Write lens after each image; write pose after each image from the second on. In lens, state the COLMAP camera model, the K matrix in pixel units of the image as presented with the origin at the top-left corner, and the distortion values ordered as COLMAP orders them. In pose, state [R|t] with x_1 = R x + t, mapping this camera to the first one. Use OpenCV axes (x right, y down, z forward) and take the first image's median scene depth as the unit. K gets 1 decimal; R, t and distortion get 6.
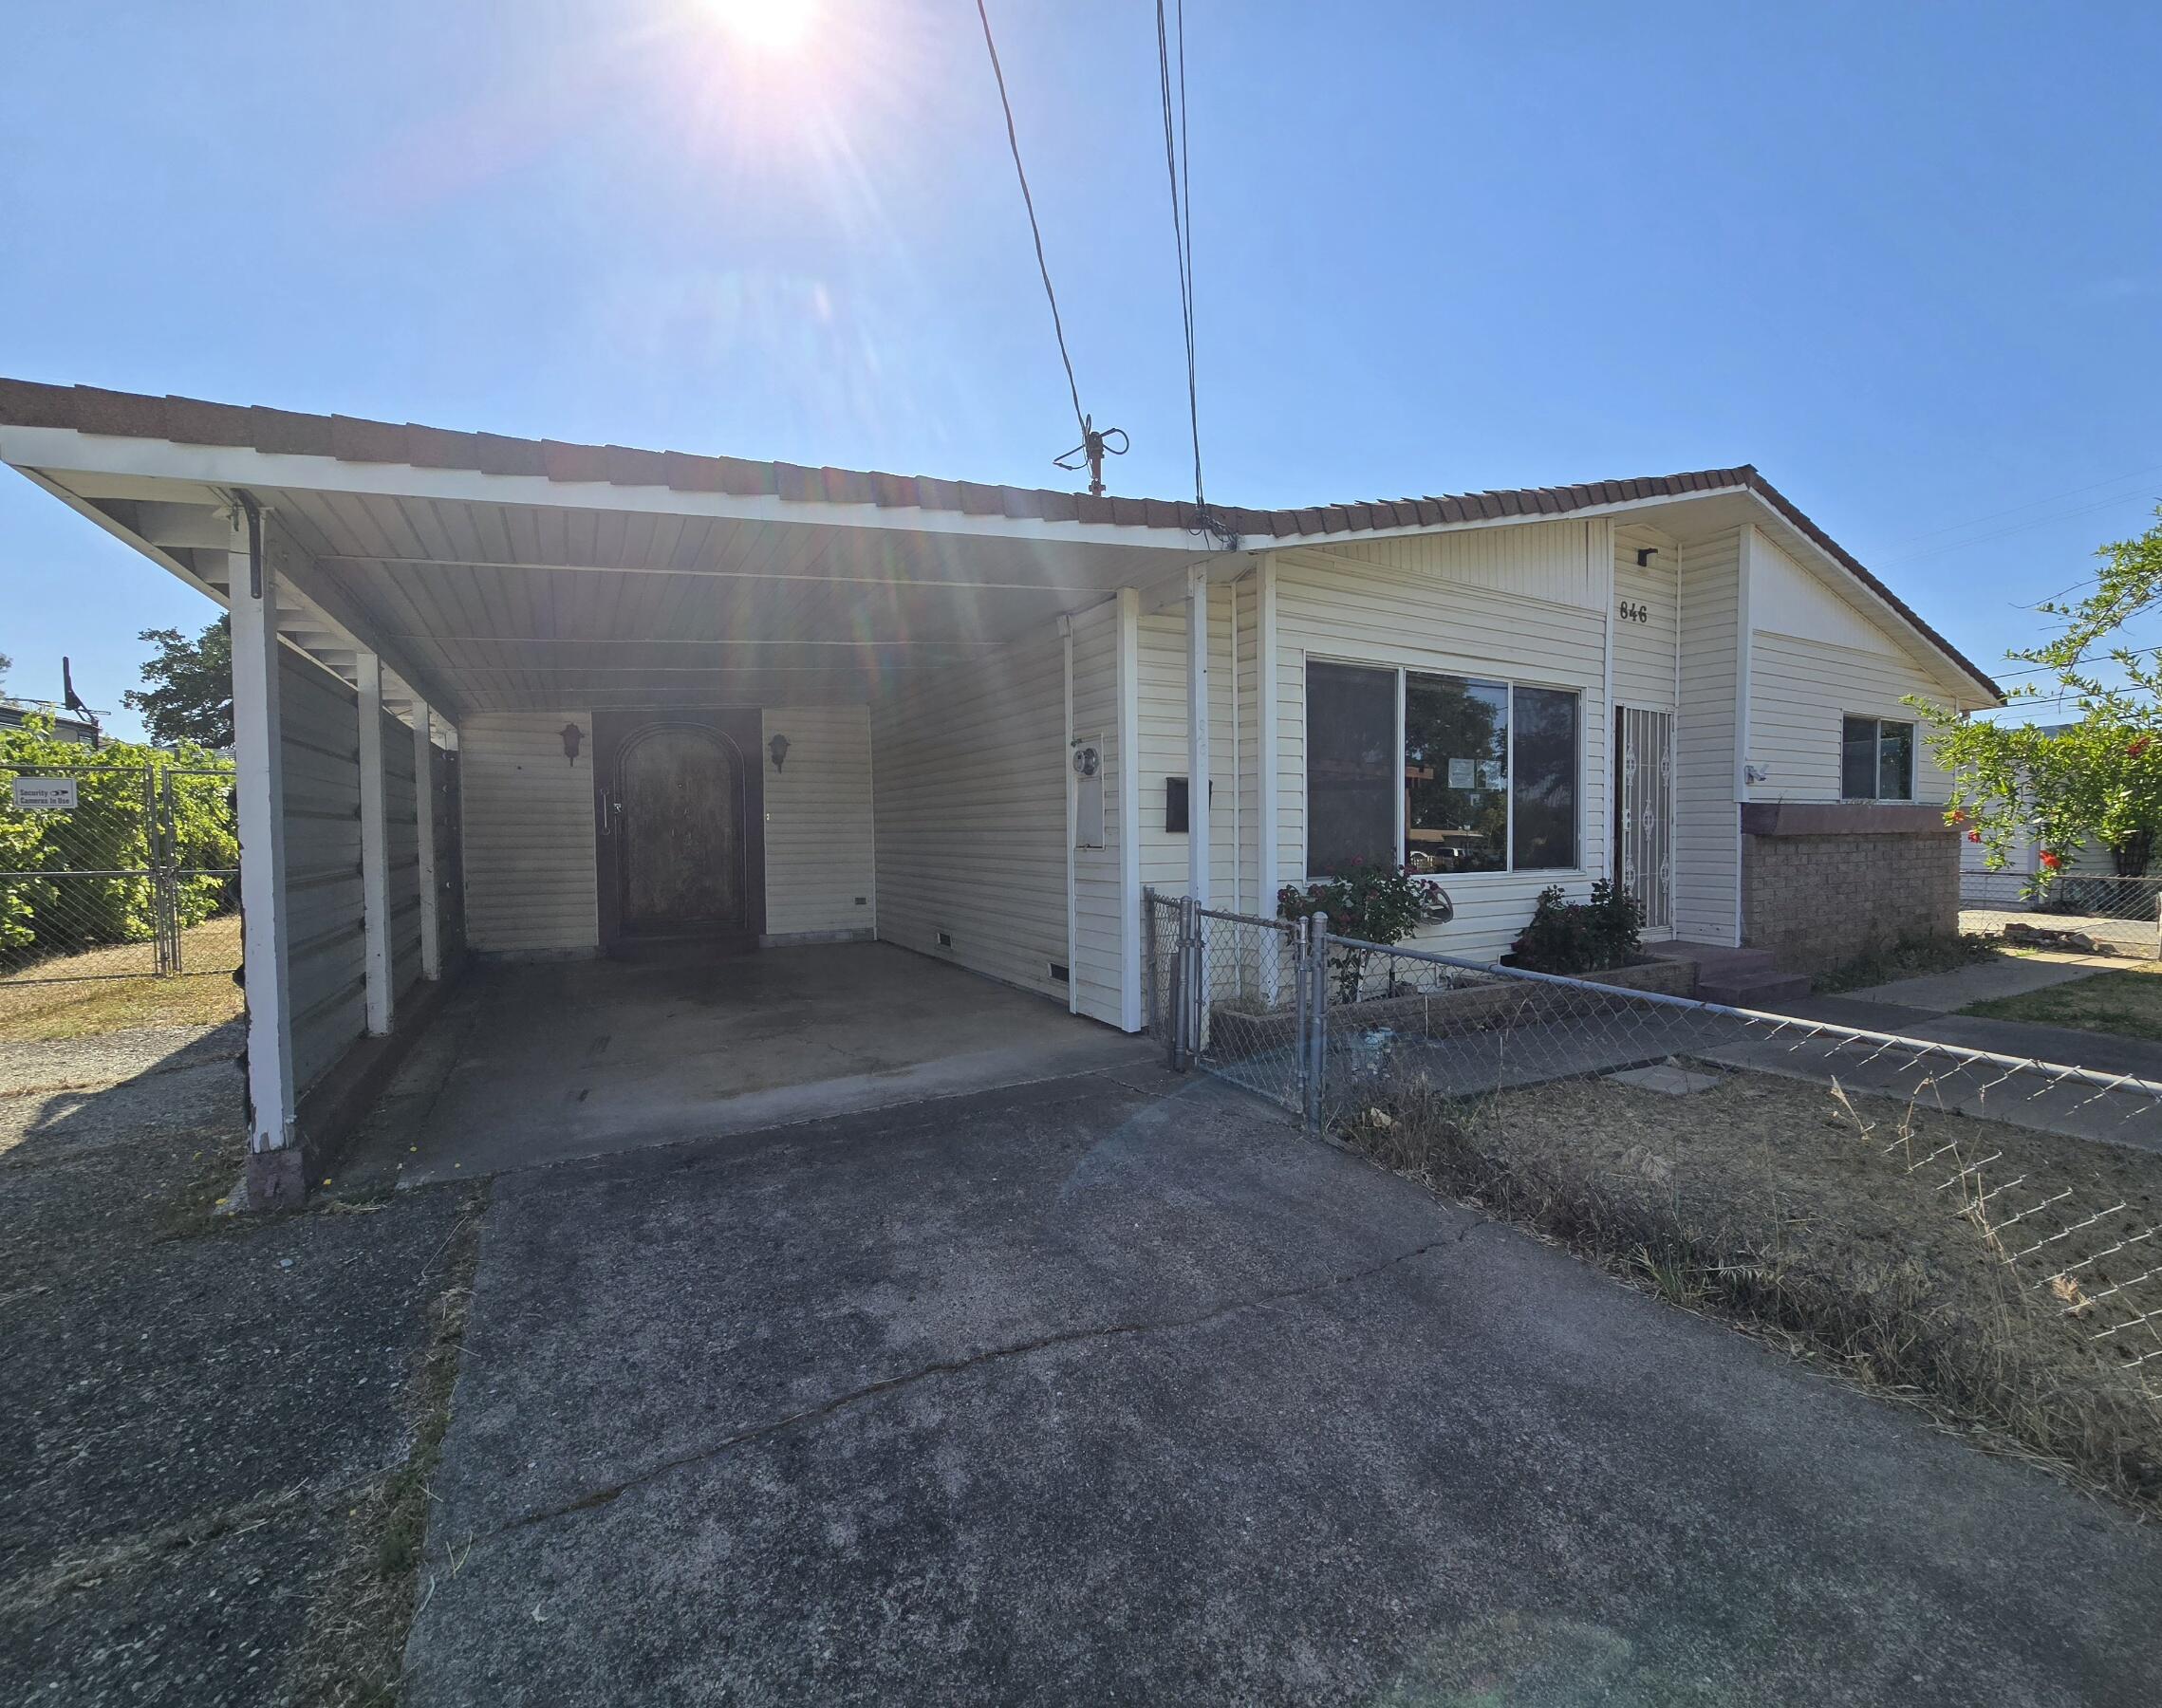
lens RADIAL K [[950.0, 0, 1096.6], [0, 950.0, 868.2], [0, 0, 1]] dist [-0.002833, -0.000229]
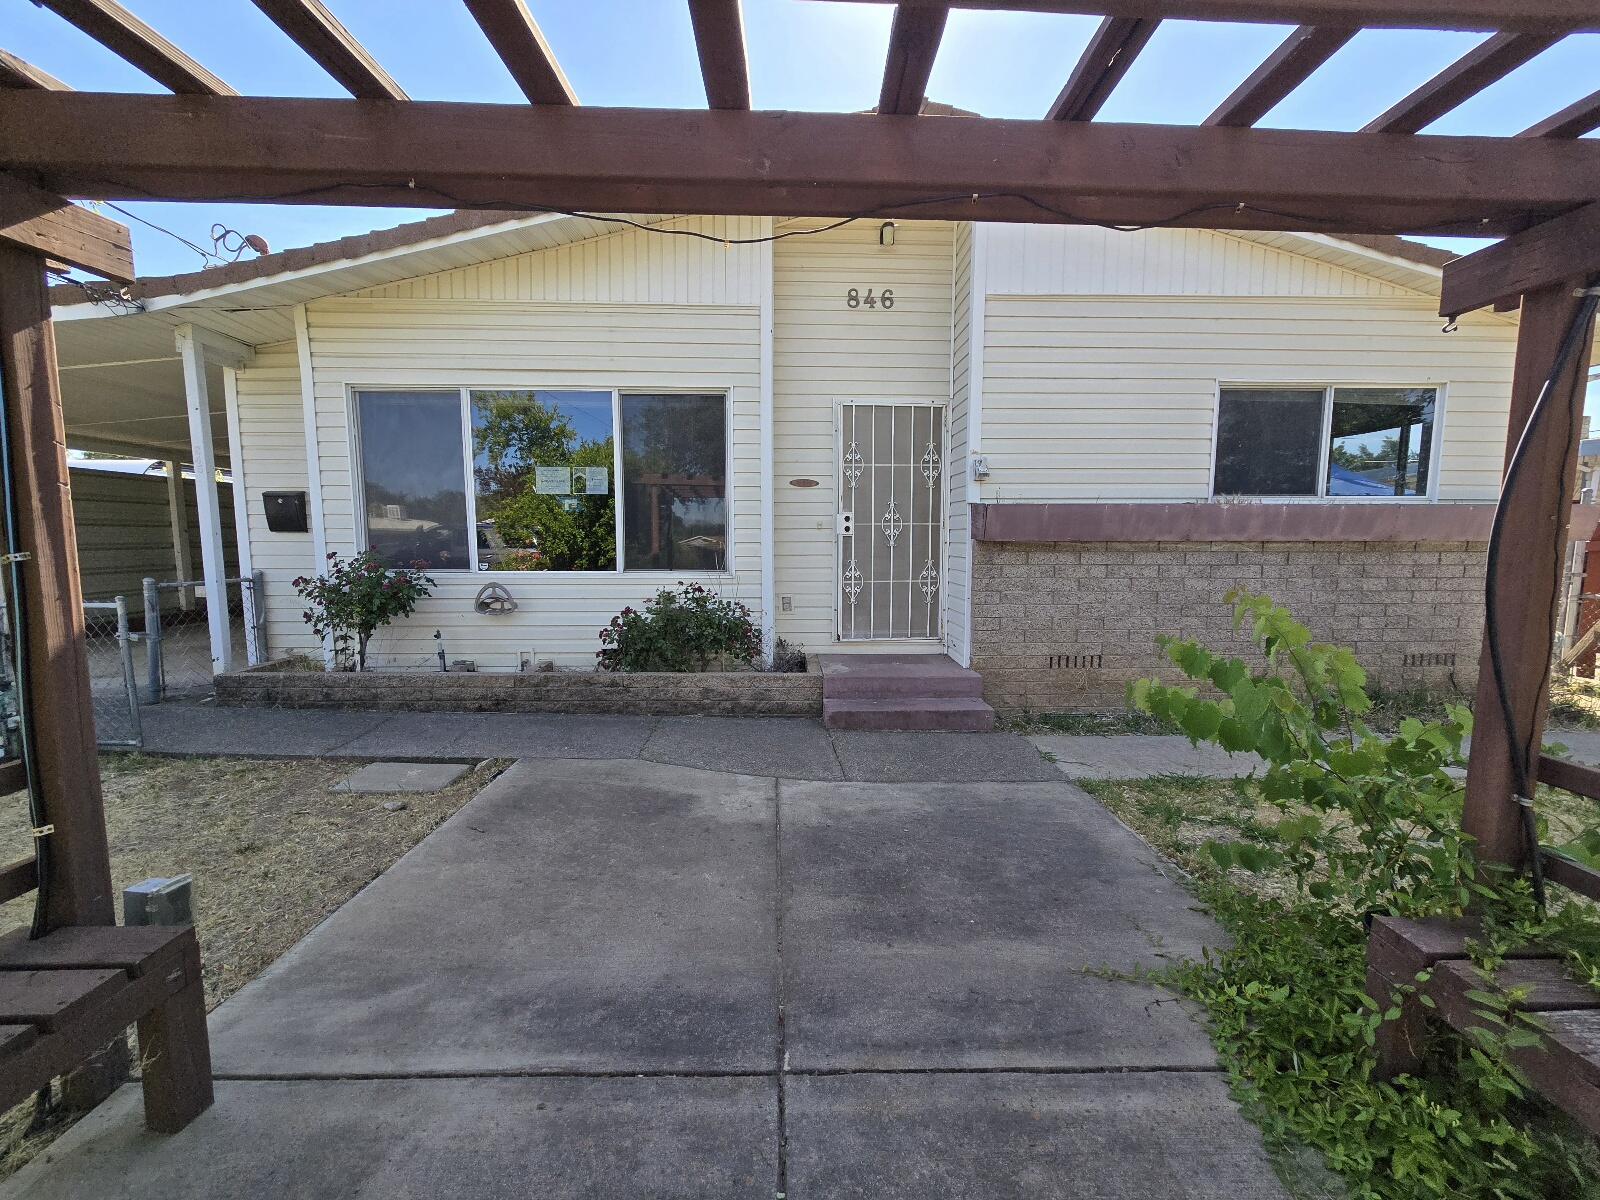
lens RADIAL K [[648.4, 0, 809.4], [0, 648.4, 608.0], [0, 0, 1]] dist [0.001497, 0.001568]
pose [[0.871612, 0.058799, -0.486657, 0.831647], [-0.027572, 0.997089, 0.071090, -0.011418], [0.489420, -0.048545, 0.870696, 0.398817]]
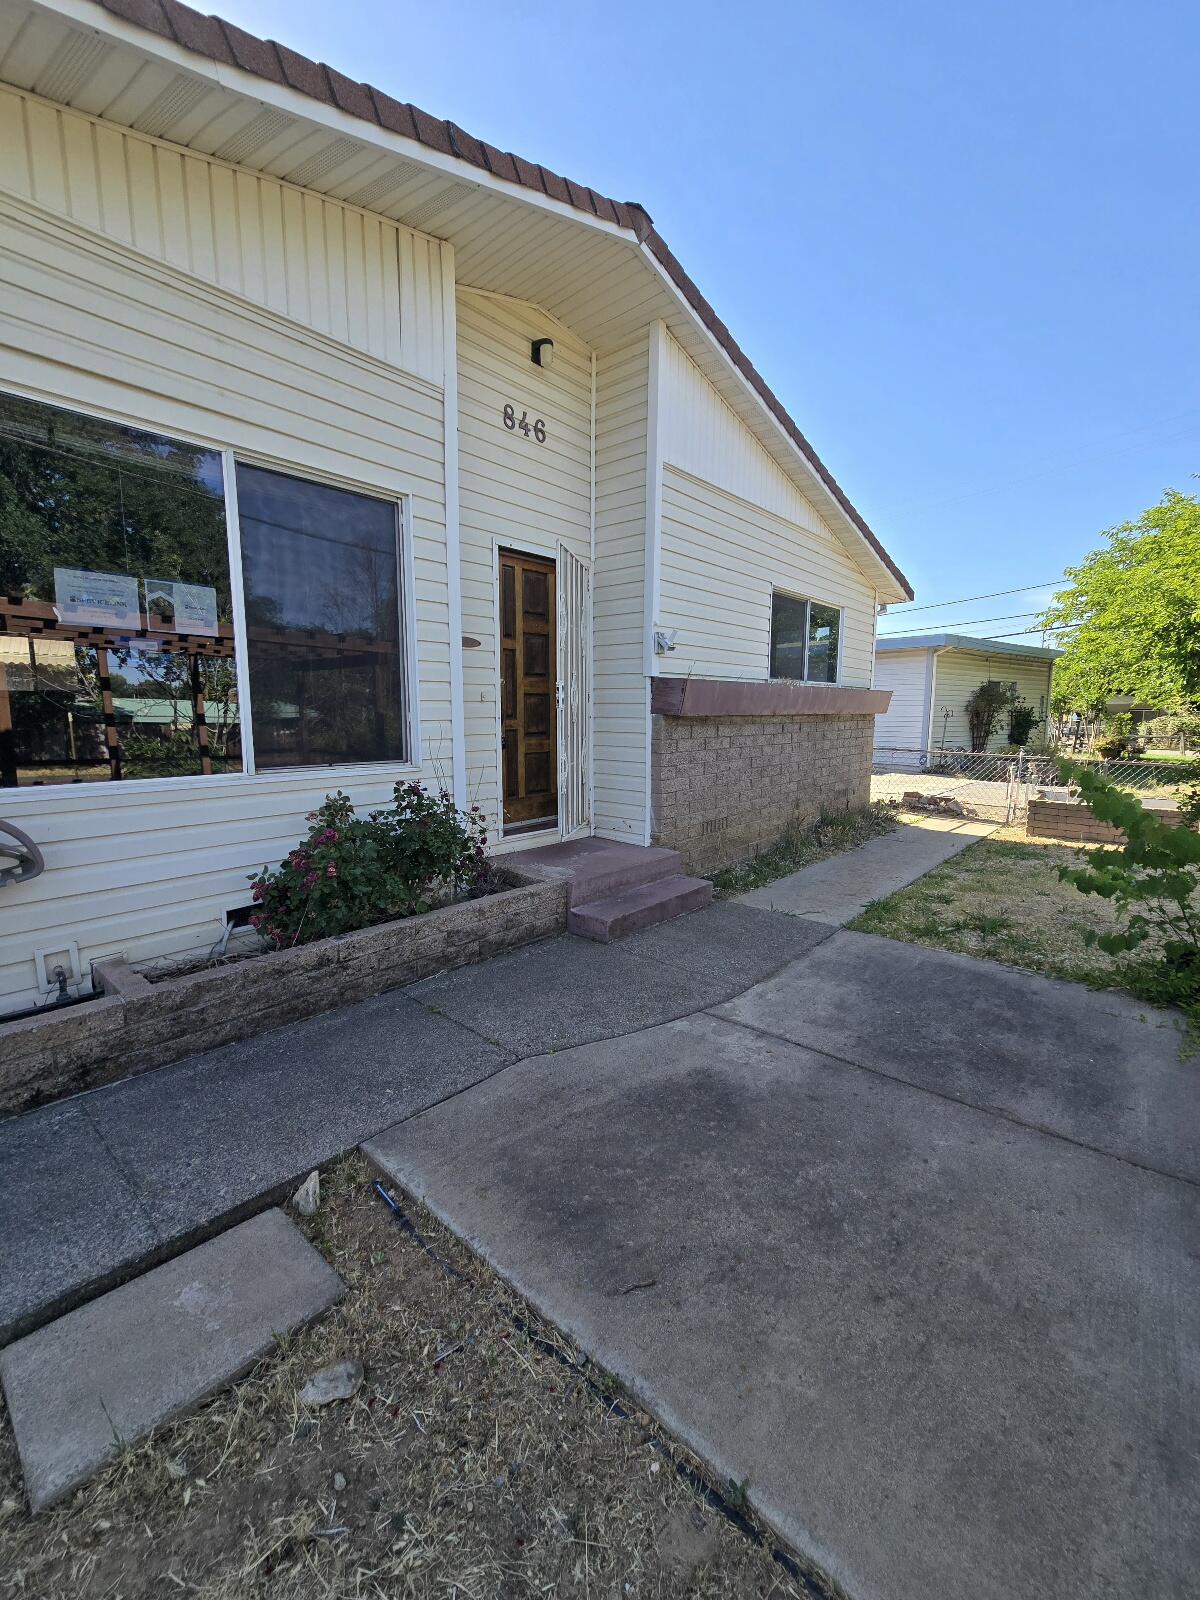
lens RADIAL K [[648.4, 0, 583.2], [0, 648.4, 794.5], [0, 0, 1]] dist [0.001497, 0.001568]
pose [[0.955620, -0.029479, 0.293125, 0.442734], [0.003067, 0.995923, 0.090159, -0.016940], [-0.294587, -0.085259, 0.951814, 0.452814]]
